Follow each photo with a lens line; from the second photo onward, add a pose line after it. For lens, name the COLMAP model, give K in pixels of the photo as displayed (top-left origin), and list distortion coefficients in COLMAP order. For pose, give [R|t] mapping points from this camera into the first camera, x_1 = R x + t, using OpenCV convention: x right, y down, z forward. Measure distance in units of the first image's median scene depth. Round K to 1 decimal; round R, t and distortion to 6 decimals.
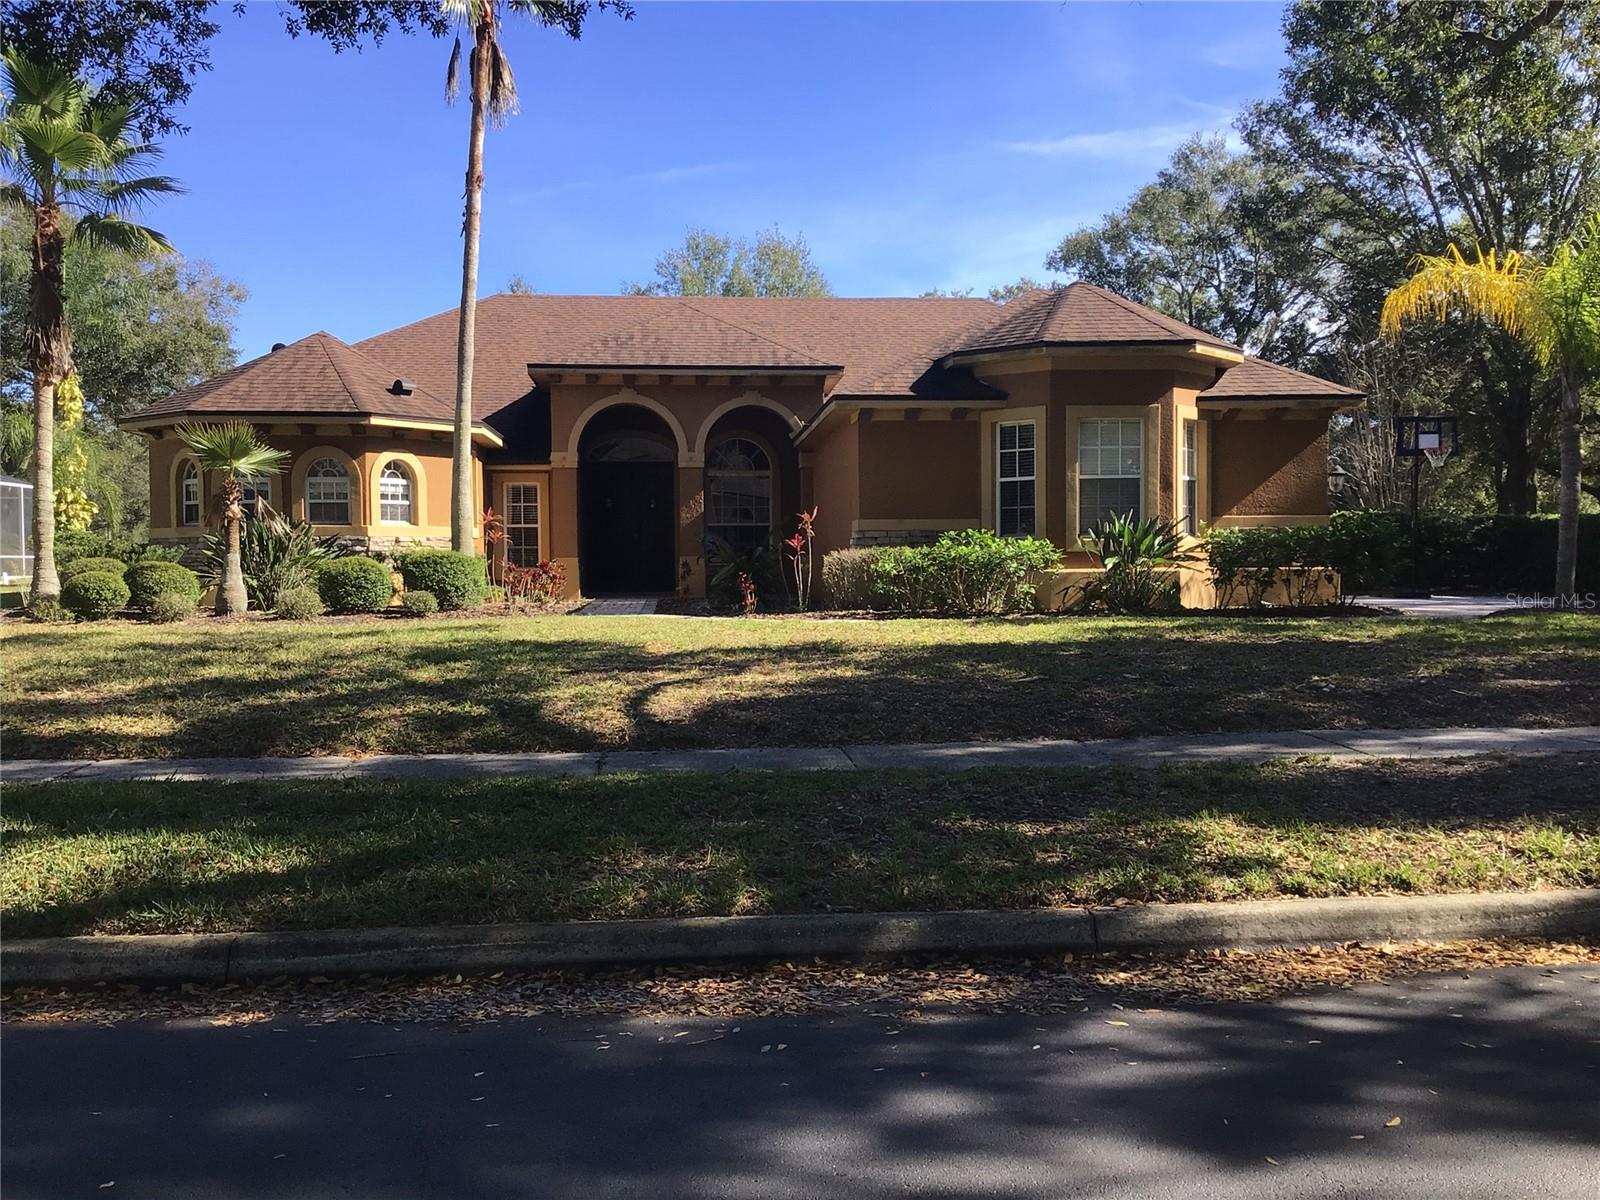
lens RADIAL K [[1445.1, 0, 805.7], [0, 1445.1, 597.6], [0, 0, 1]] dist [0.099256, -0.166181]
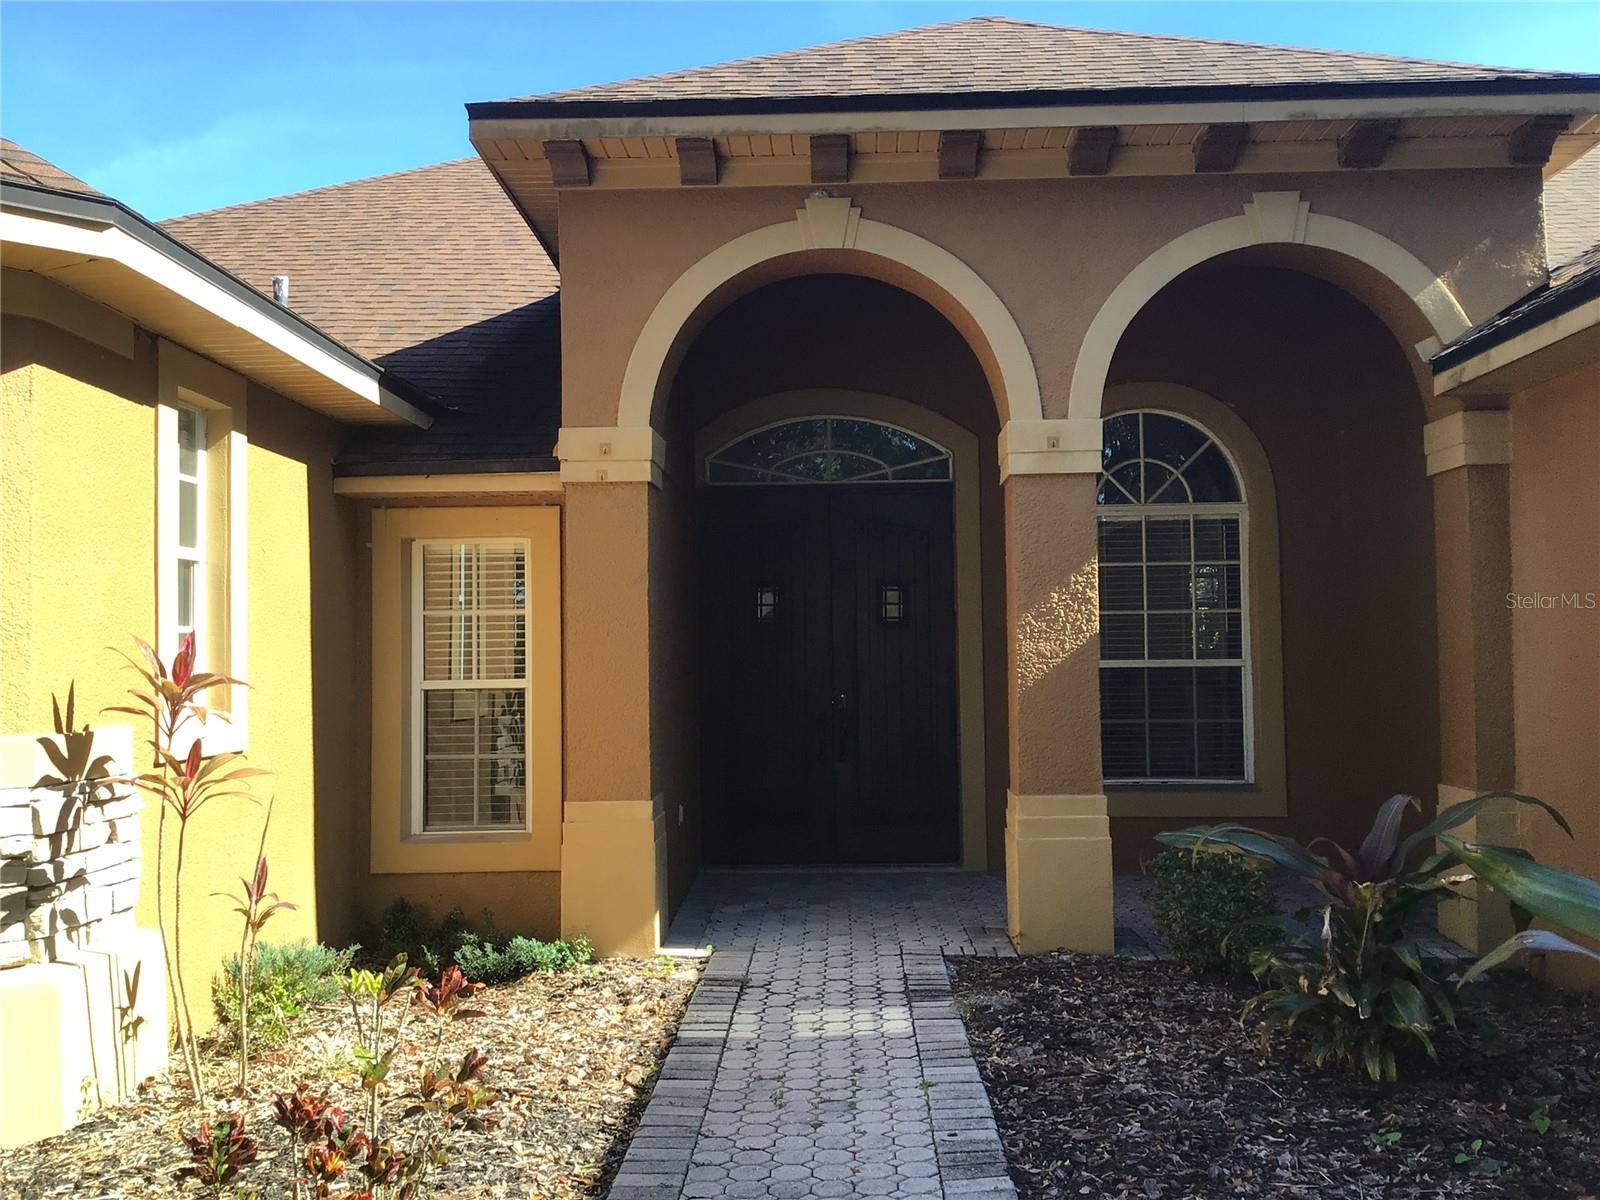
lens RADIAL K [[1445.1, 0, 800.8], [0, 1445.1, 600.5], [0, 0, 1]] dist [0.099256, -0.166181]
pose [[0.990870, -0.012760, -0.134217, -0.090670], [0.001308, 0.996374, -0.085067, -0.042249], [0.134816, 0.084115, 0.987294, 0.723576]]
